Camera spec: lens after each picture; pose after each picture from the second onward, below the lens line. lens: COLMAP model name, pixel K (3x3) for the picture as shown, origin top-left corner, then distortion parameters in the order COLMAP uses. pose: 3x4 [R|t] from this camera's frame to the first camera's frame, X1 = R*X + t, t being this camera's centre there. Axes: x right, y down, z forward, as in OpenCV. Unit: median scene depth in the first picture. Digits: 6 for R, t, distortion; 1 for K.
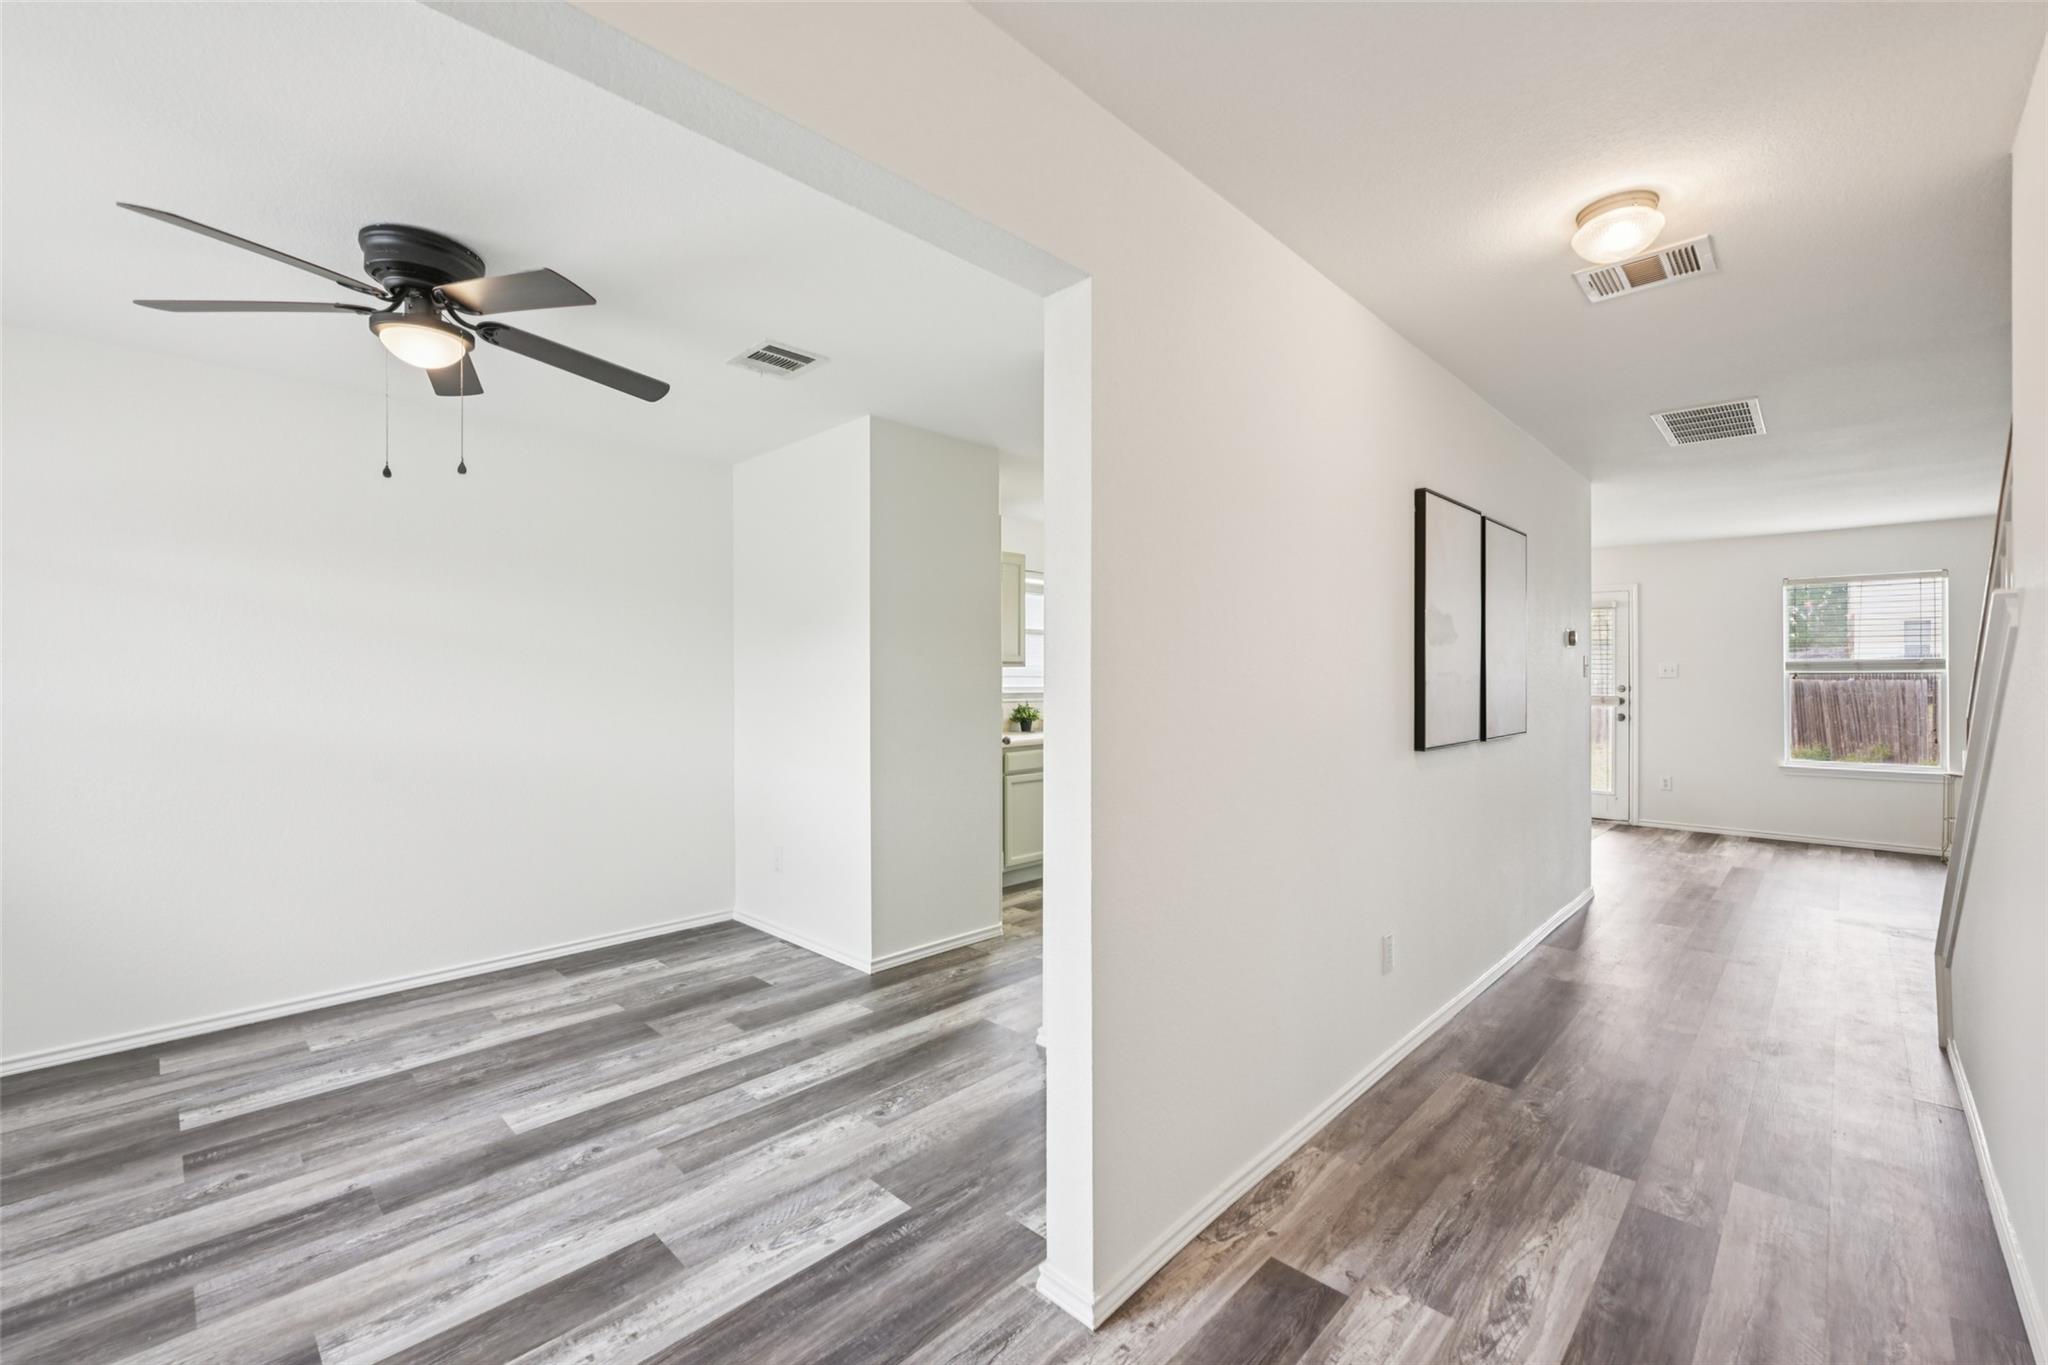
lens RADIAL K [[869.3, 0, 1019.9], [0, 869.3, 681.4], [0, 0, 1]] dist [0.002294, -0.000220]
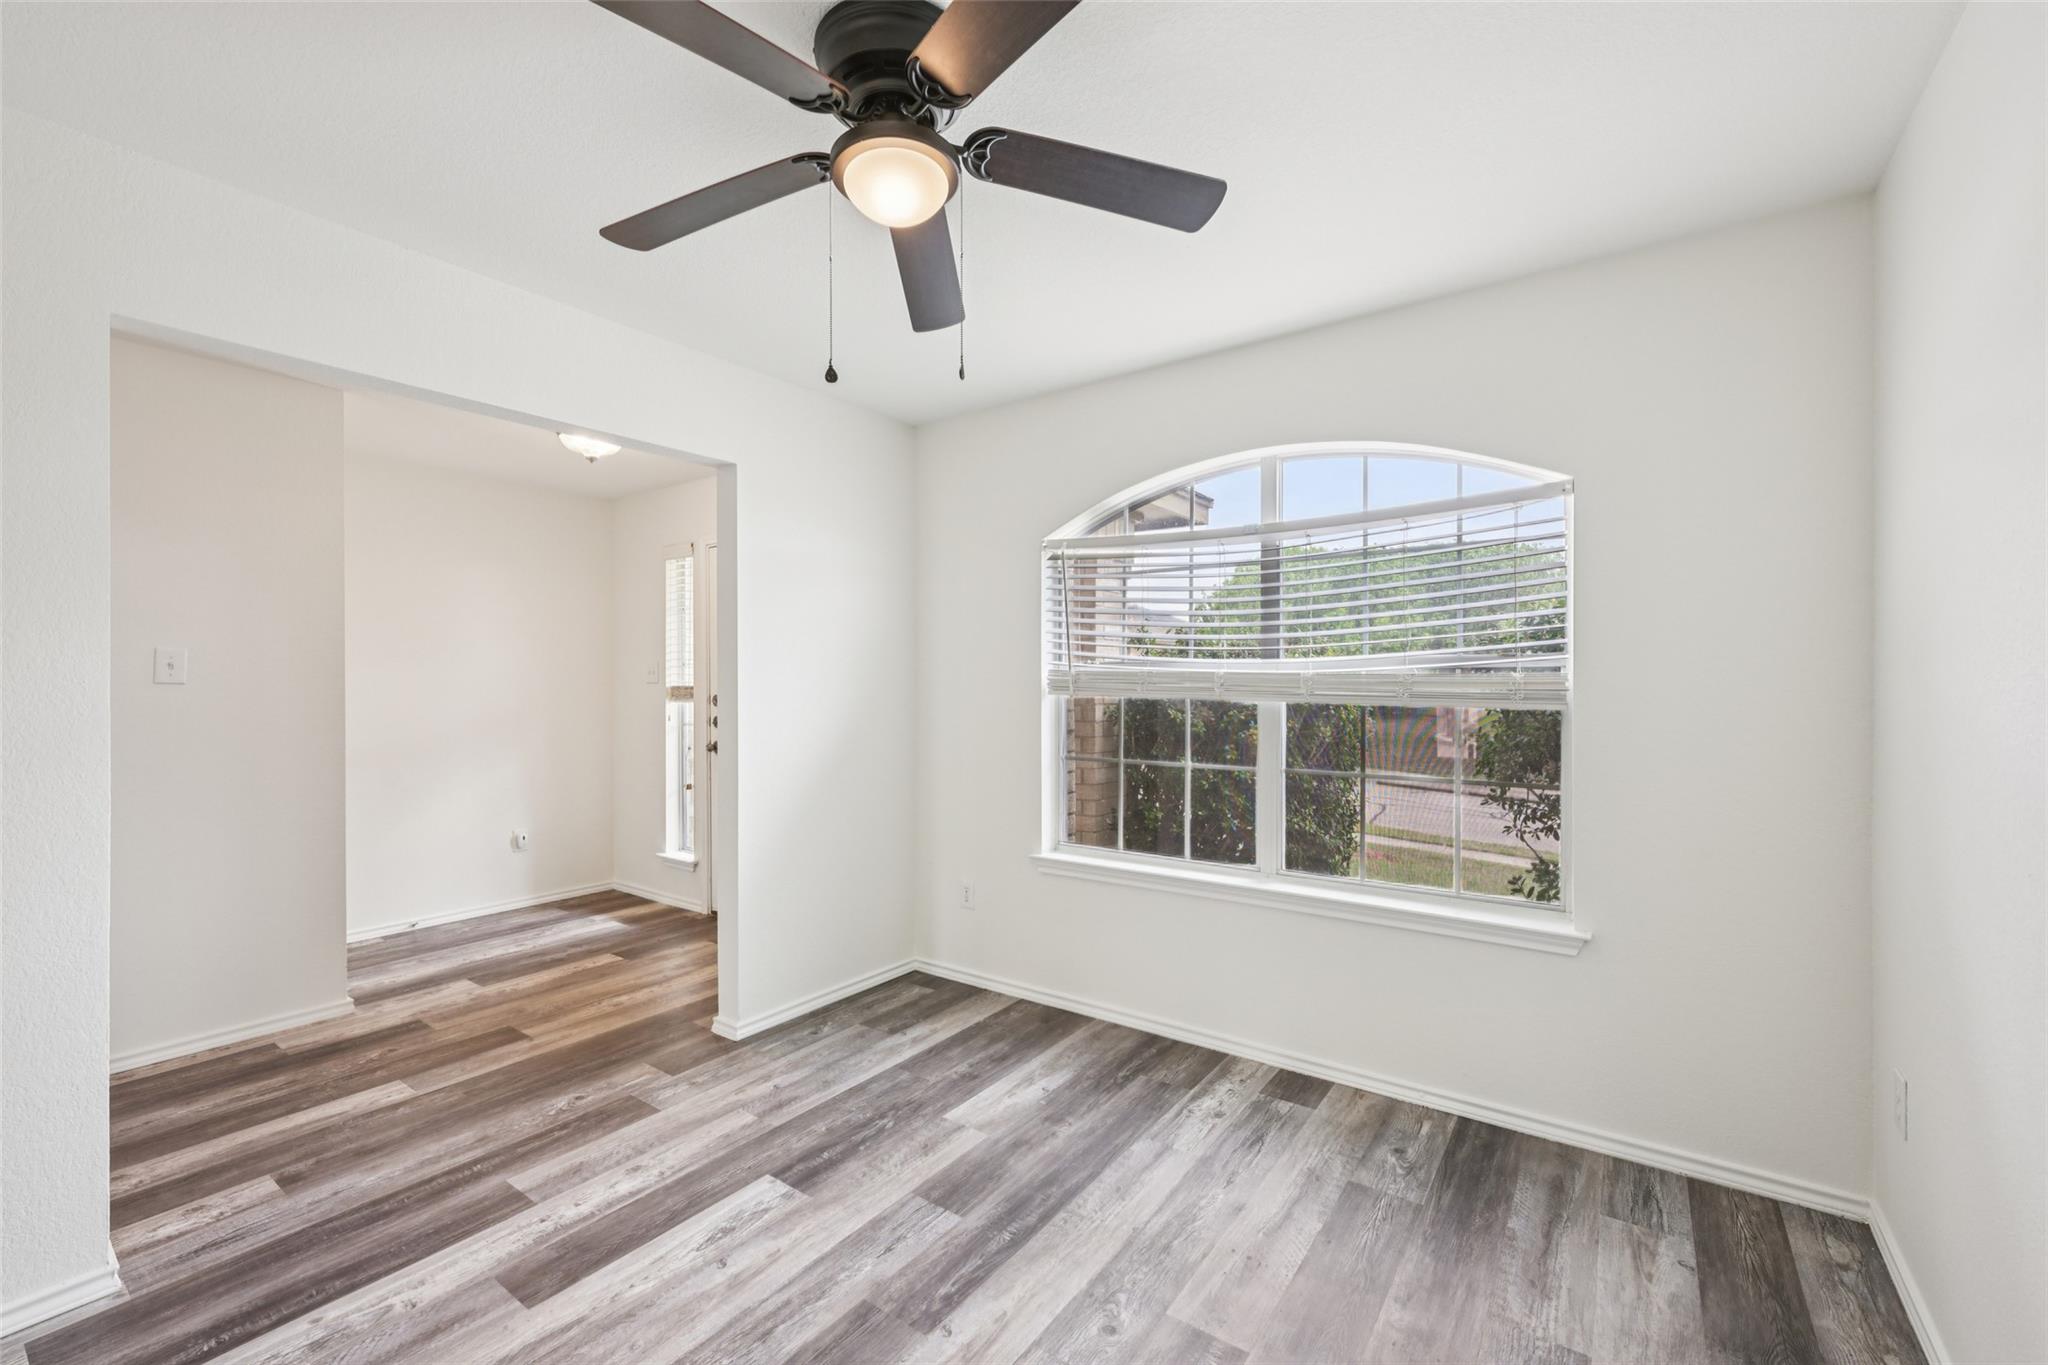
lens RADIAL K [[869.3, 0, 1021.1], [0, 869.3, 669.3], [0, 0, 1]] dist [0.002294, -0.000220]
pose [[-0.990199, 0.001420, -0.139656, -0.809349], [0.003428, 0.999894, -0.014139, -0.000995], [0.139621, -0.014480, -0.990099, 1.996384]]
